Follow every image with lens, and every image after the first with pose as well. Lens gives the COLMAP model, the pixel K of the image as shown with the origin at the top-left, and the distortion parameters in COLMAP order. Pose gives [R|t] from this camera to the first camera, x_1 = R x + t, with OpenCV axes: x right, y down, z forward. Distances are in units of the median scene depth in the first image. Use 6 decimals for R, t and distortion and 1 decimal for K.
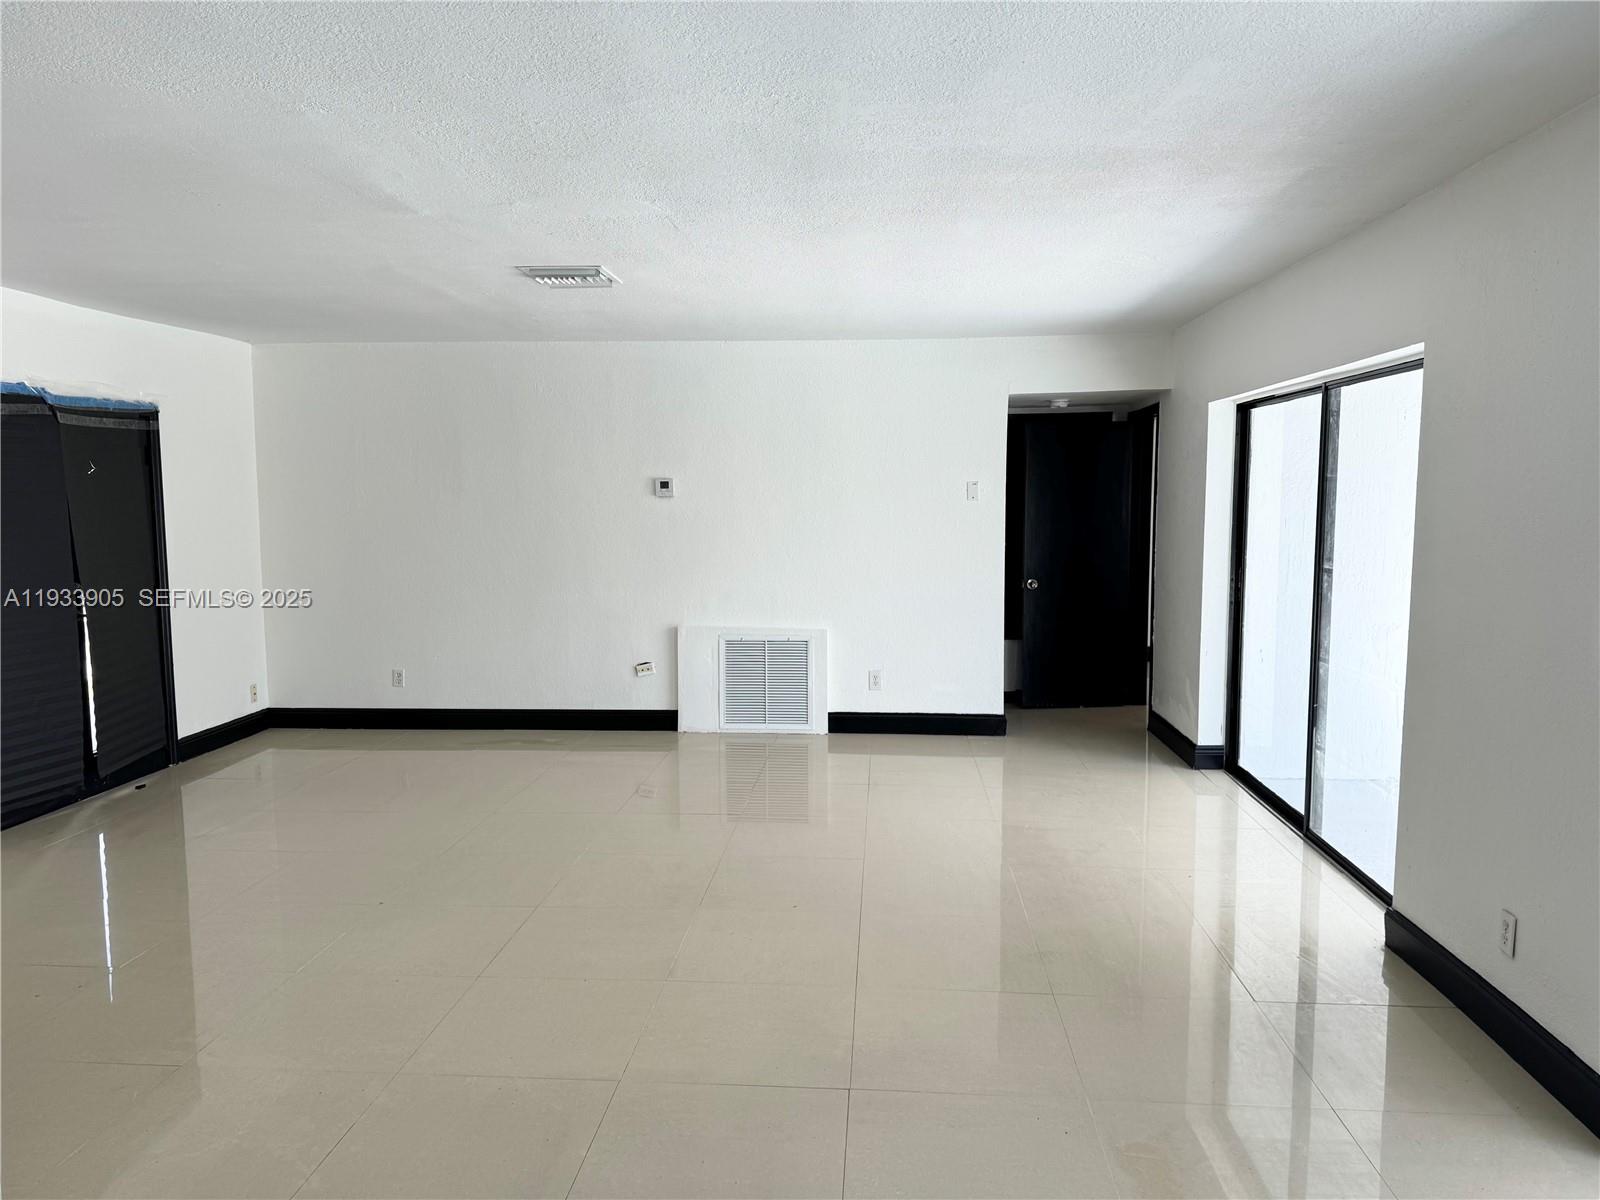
lens RADIAL K [[1107.7, 0, 801.6], [0, 1107.7, 594.7], [0, 0, 1]] dist [0.102089, -0.132064]
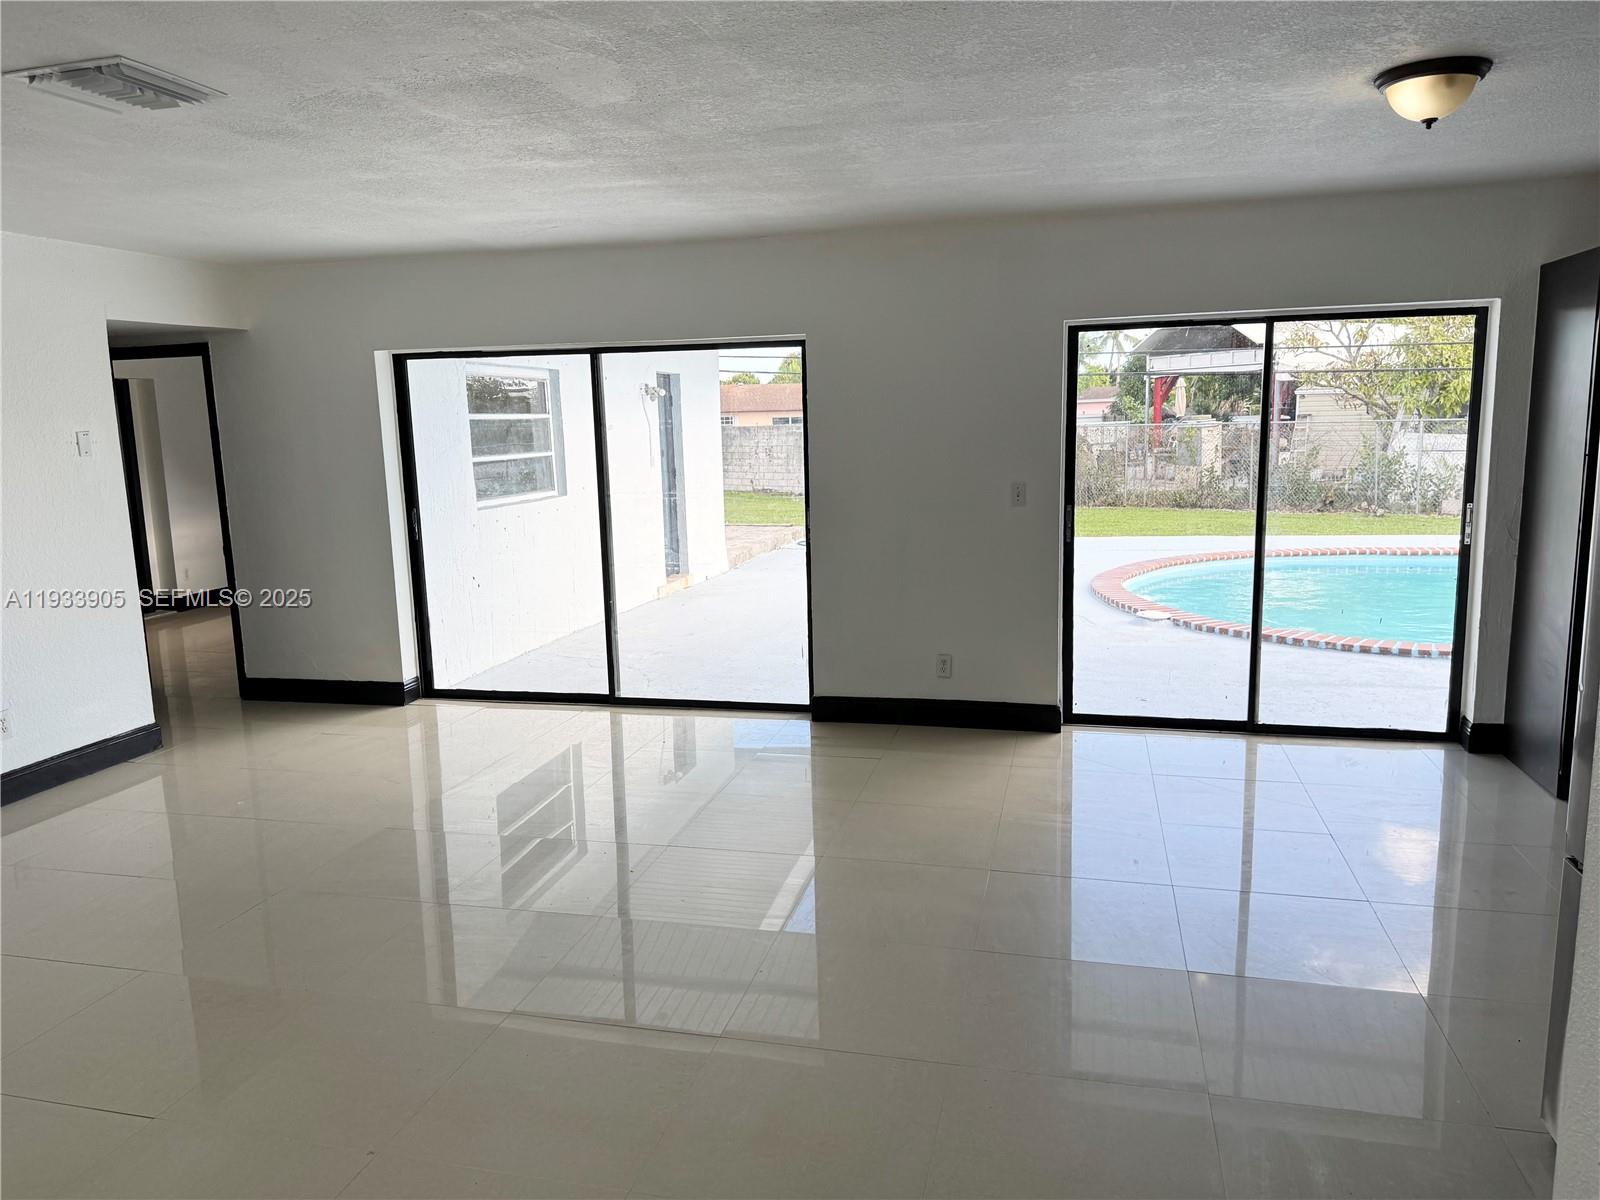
lens RADIAL K [[1107.7, 0, 801.6], [0, 1107.7, 594.7], [0, 0, 1]] dist [0.102089, -0.132064]
pose [[0.170703, -0.159077, 0.972396, -0.525806], [0.111533, 0.983658, 0.141340, -0.046632], [-0.978990, 0.084327, 0.185656, 0.391173]]
